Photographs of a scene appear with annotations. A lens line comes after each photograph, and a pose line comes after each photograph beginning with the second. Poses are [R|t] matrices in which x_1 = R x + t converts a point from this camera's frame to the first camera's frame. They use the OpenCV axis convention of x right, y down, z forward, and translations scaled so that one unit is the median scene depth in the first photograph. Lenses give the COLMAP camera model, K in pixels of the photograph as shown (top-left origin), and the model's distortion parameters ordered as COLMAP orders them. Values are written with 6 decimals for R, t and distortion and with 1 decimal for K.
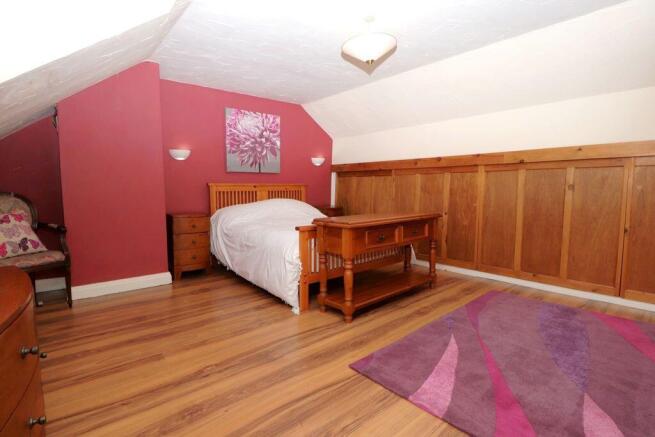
lens RADIAL K [[342.4, 0, 326.7], [0, 342.4, 218.6], [0, 0, 1]] dist [-0.003419, -0.000481]
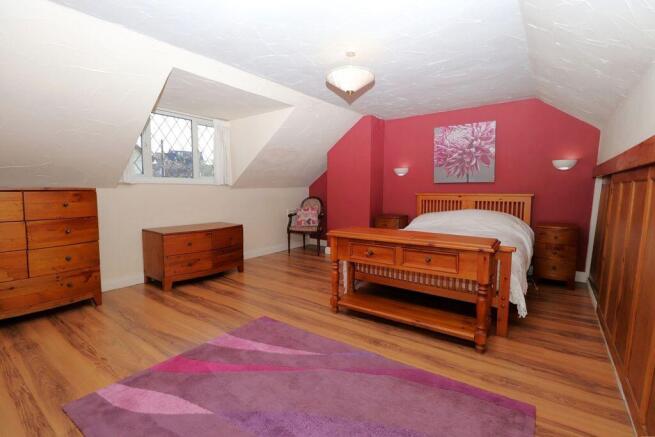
lens RADIAL K [[311.8, 0, 326.8], [0, 311.8, 218.8], [0, 0, 1]] dist [-0.003261, -0.000714]
pose [[0.188434, 0.098999, -0.977083, 0.653200], [-0.084124, 0.992877, 0.084376, -0.072283], [0.978476, 0.066297, 0.195420, 0.428594]]
